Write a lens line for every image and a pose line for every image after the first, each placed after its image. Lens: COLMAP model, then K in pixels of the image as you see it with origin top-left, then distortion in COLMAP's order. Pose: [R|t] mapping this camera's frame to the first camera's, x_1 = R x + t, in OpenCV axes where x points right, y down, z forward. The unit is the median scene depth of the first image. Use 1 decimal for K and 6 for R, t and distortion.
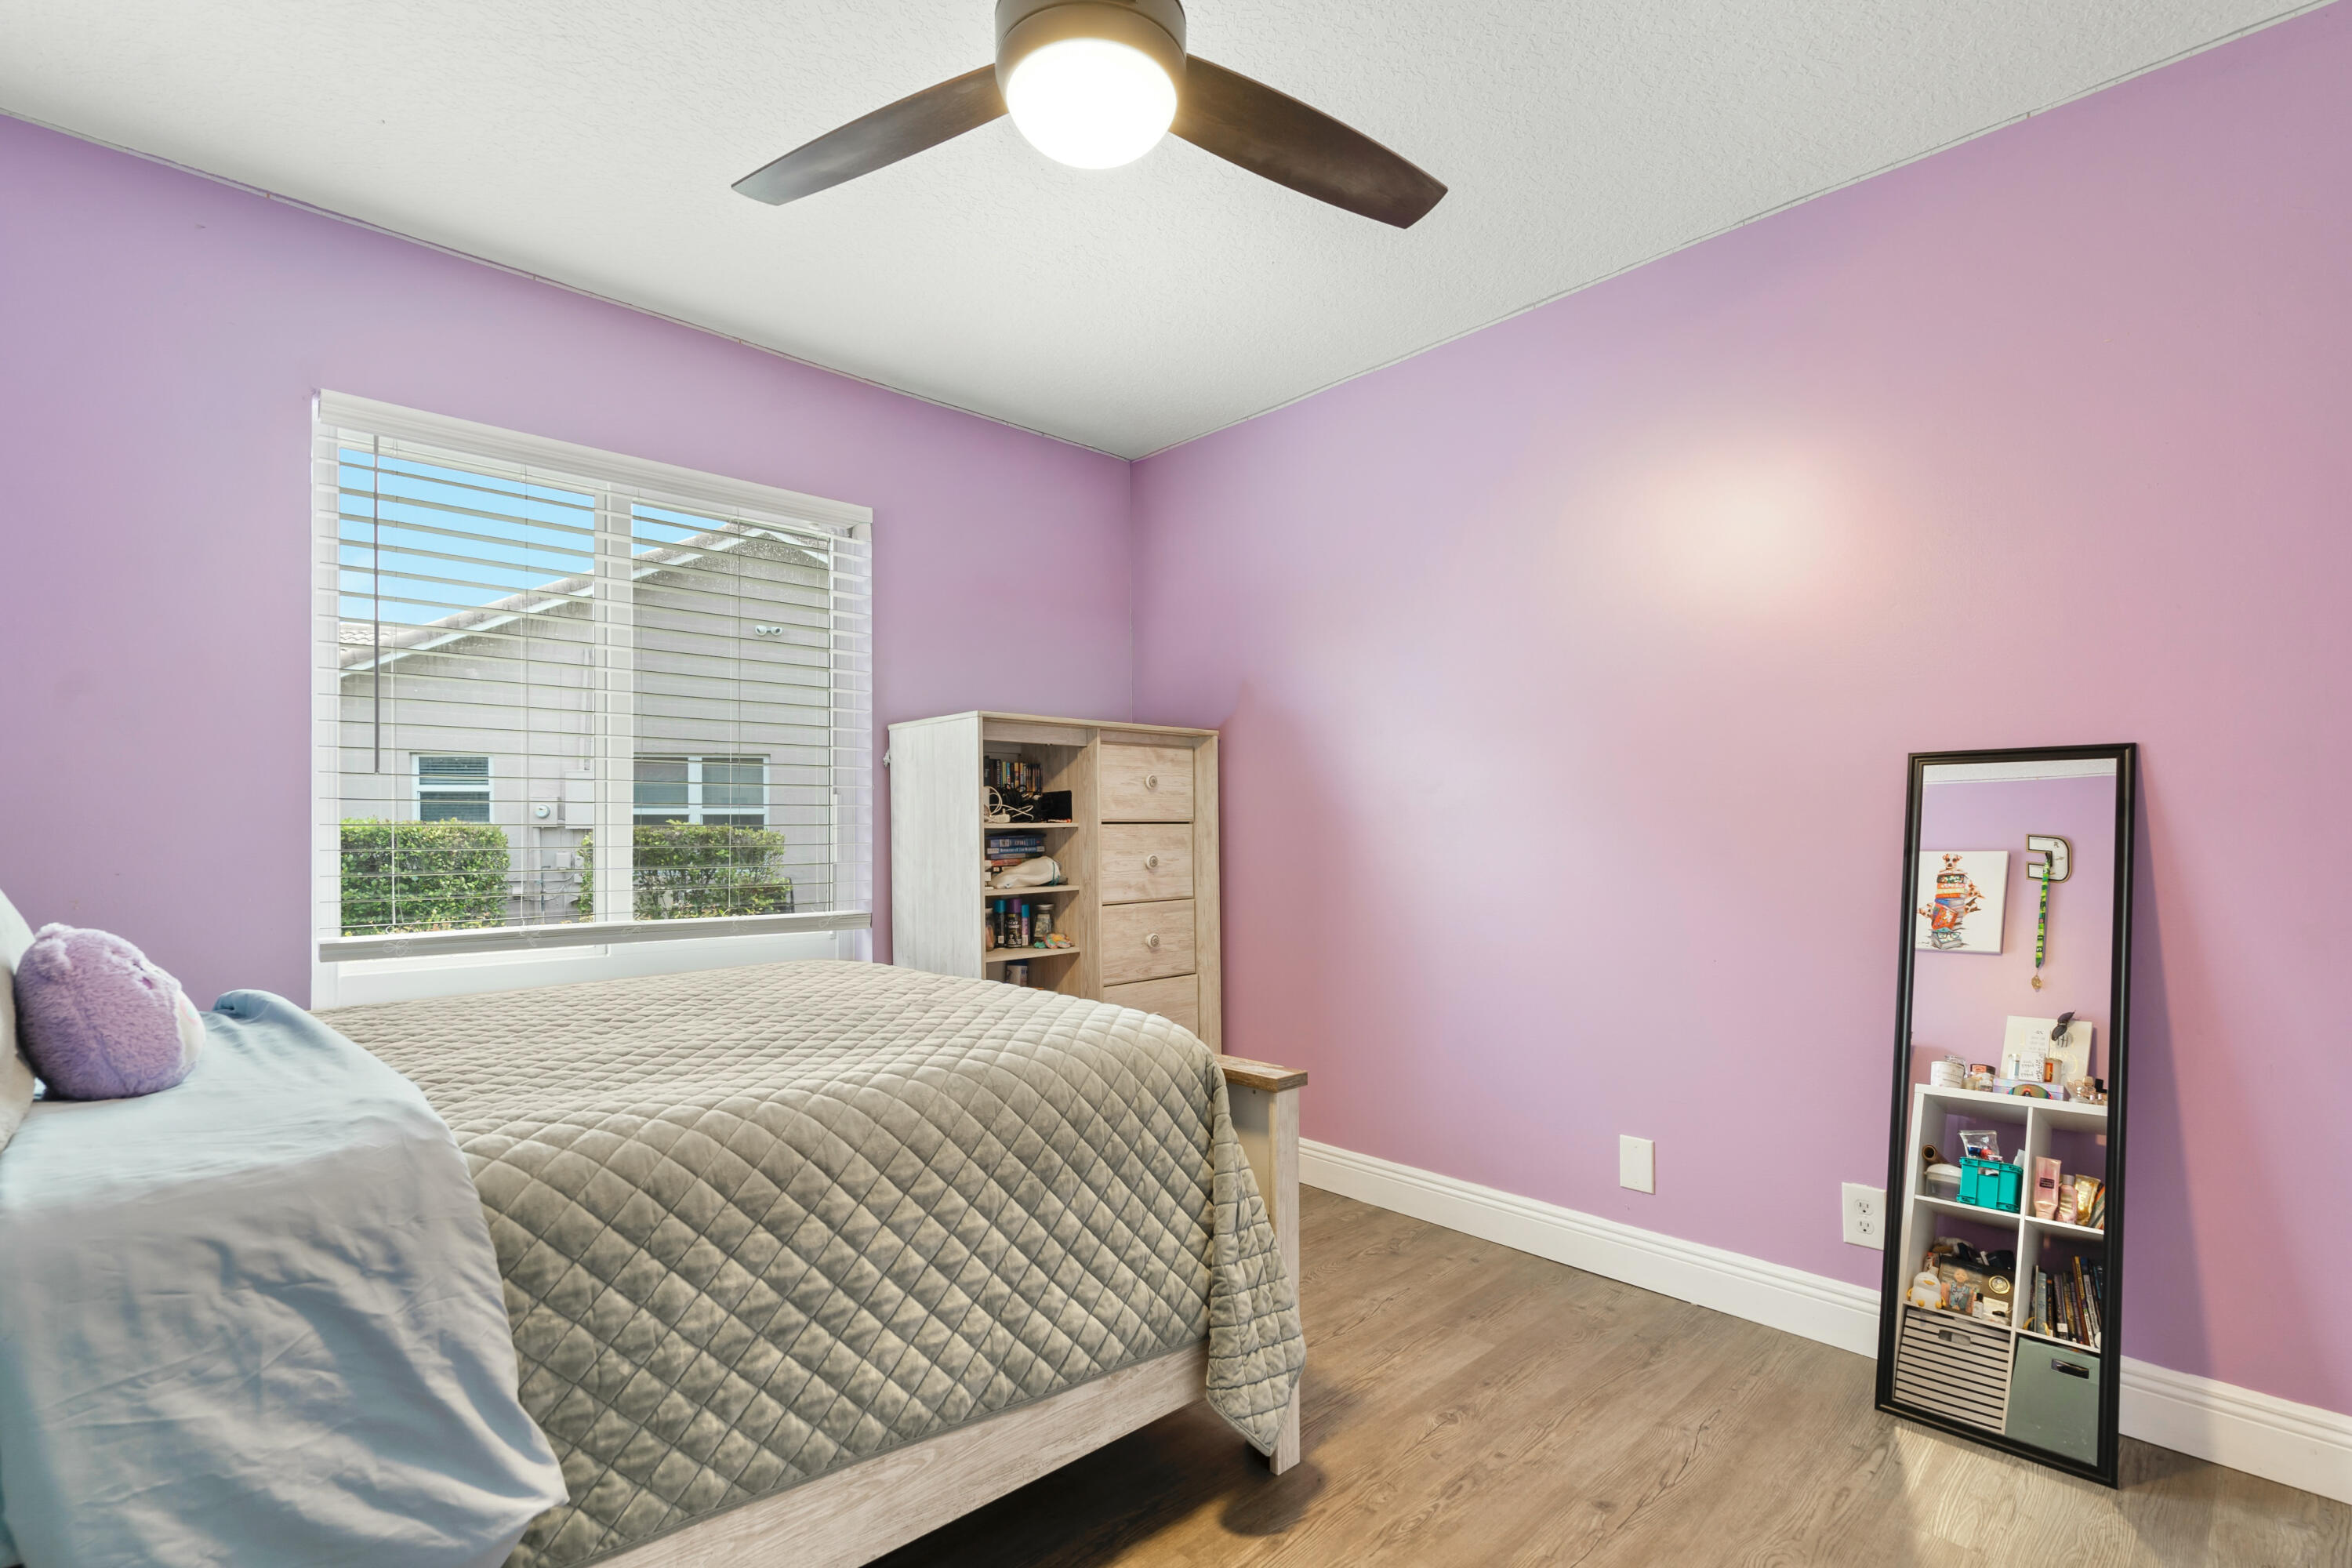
lens RADIAL K [[1084.1, 0, 1172.7], [0, 1084.1, 832.4], [0, 0, 1]] dist [-0.000154, 0.000238]
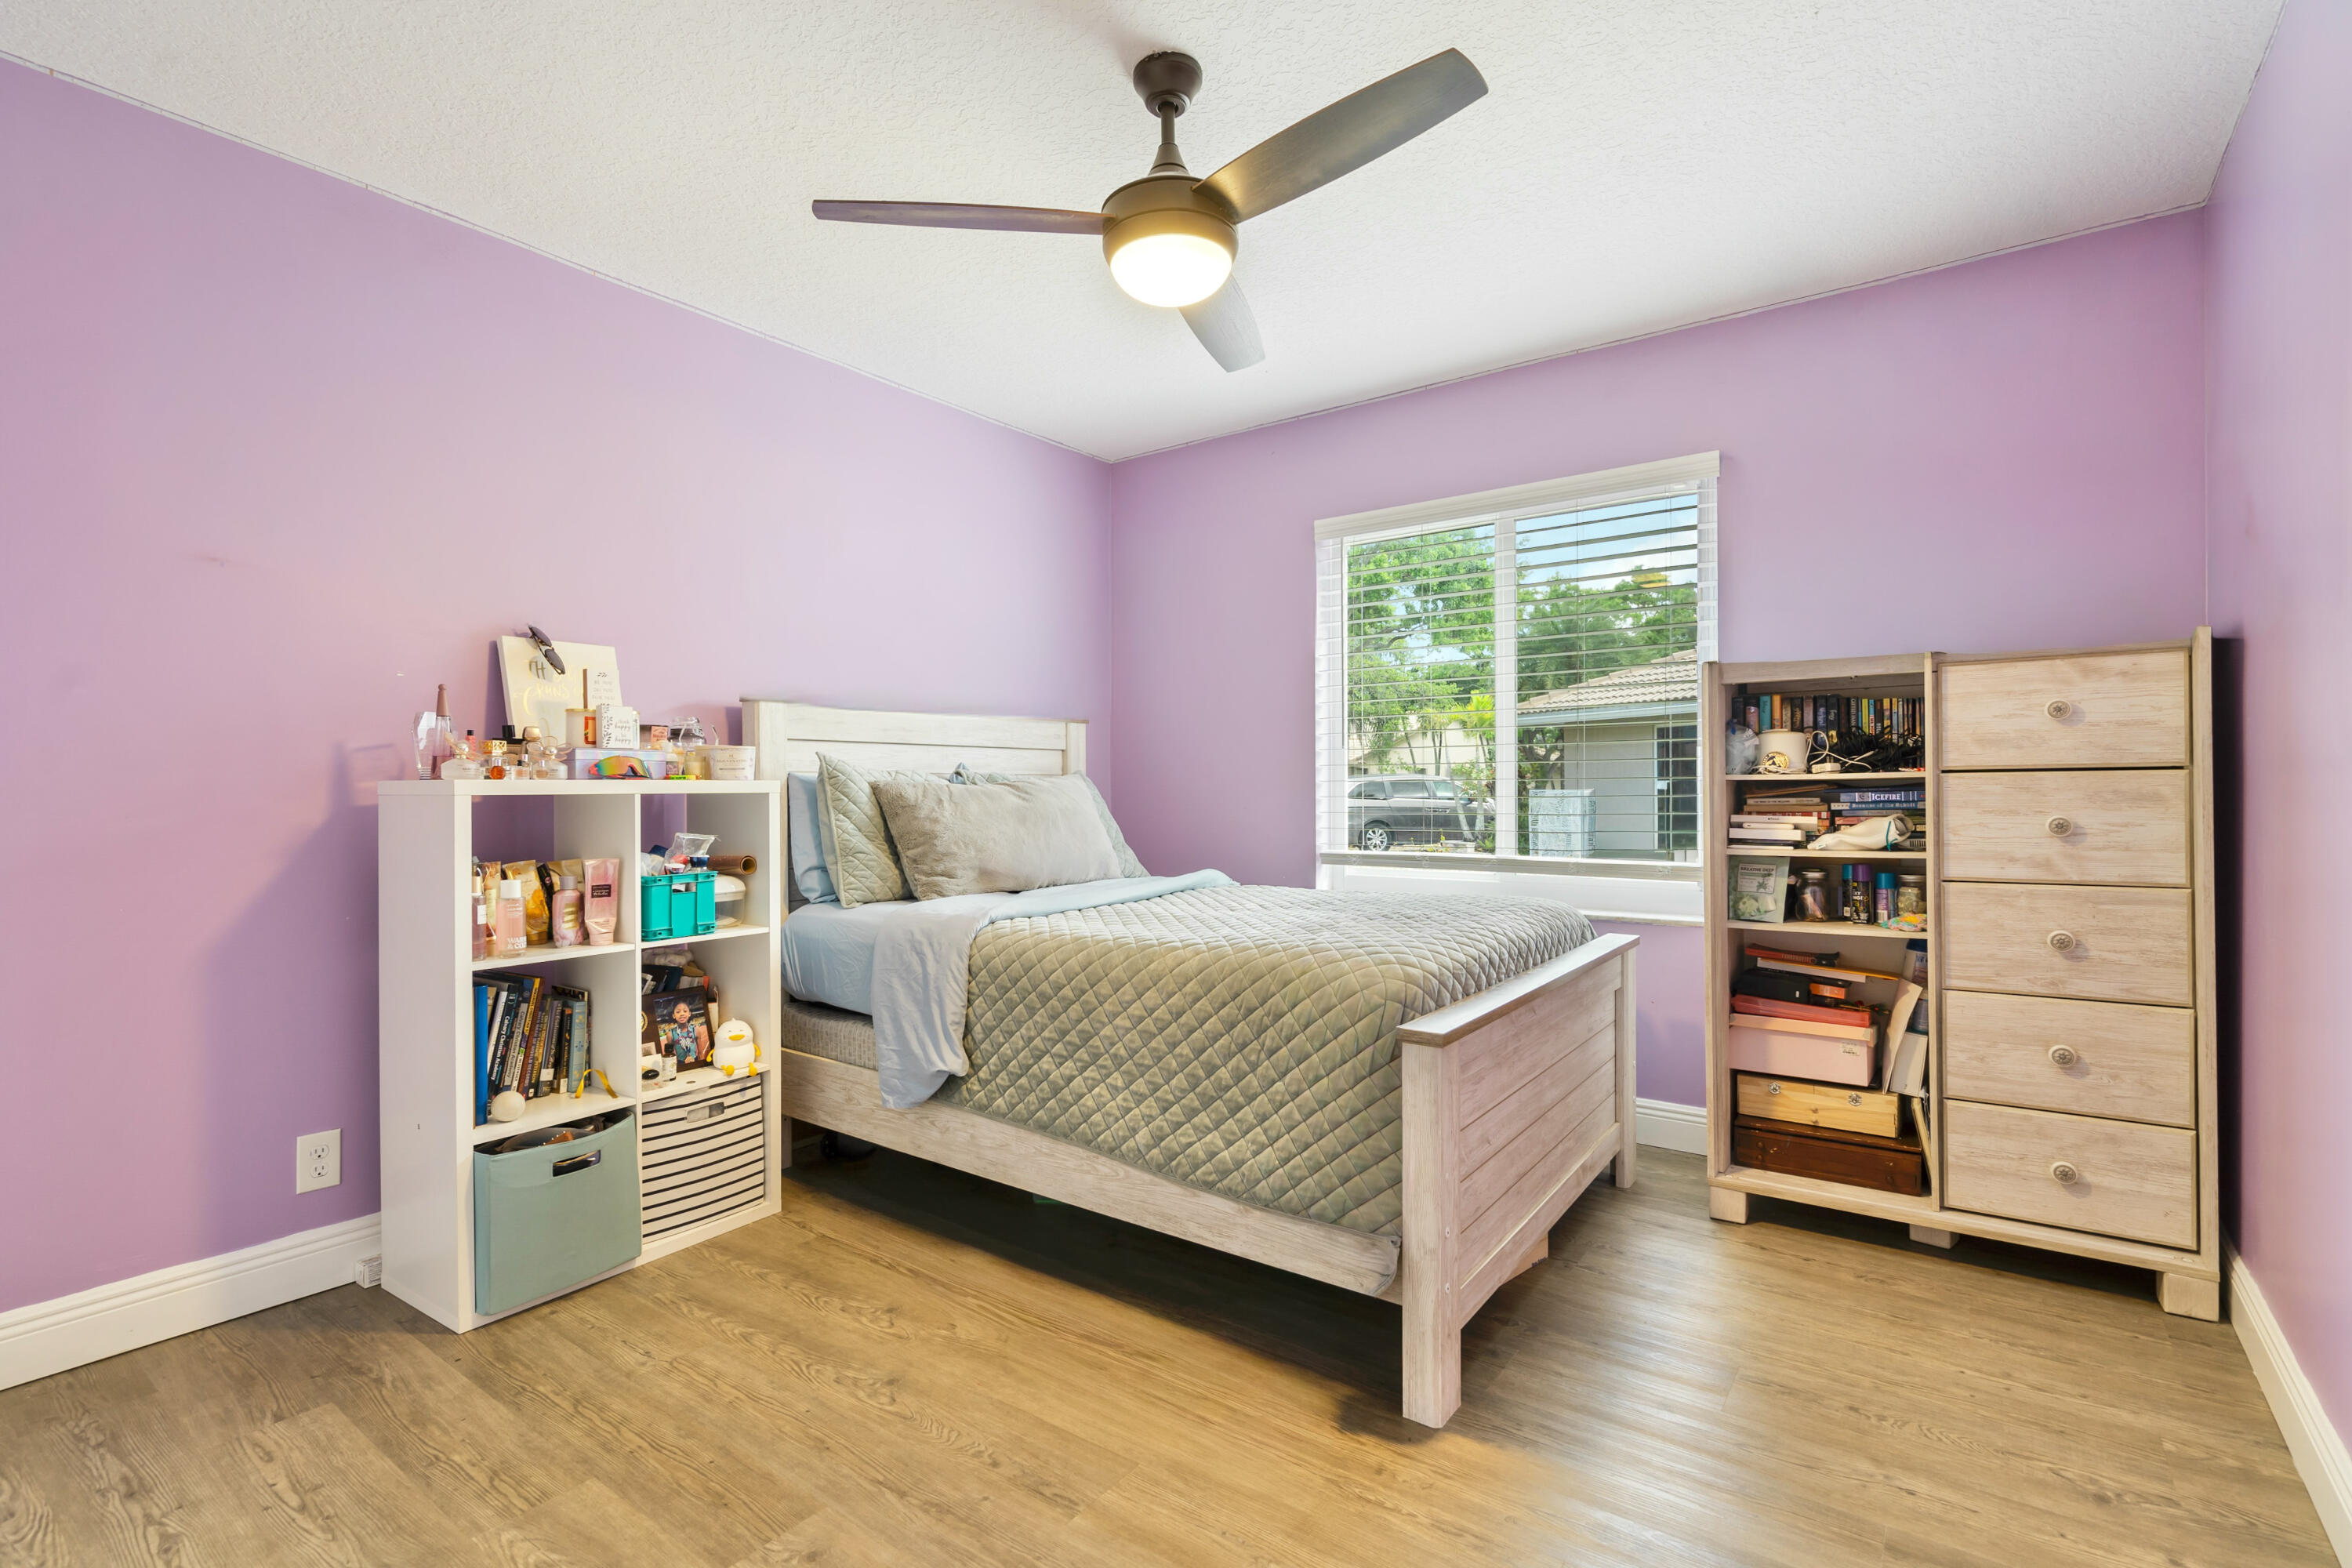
lens RADIAL K [[1092.0, 0, 1168.9], [0, 1092.0, 810.8], [0, 0, 1]] dist [0.000267, 0.000593]
pose [[0.154192, 0.022065, -0.987794, 0.607010], [0.010198, 0.999662, 0.023922, -0.005372], [0.987988, -0.013762, 0.153915, 0.352973]]
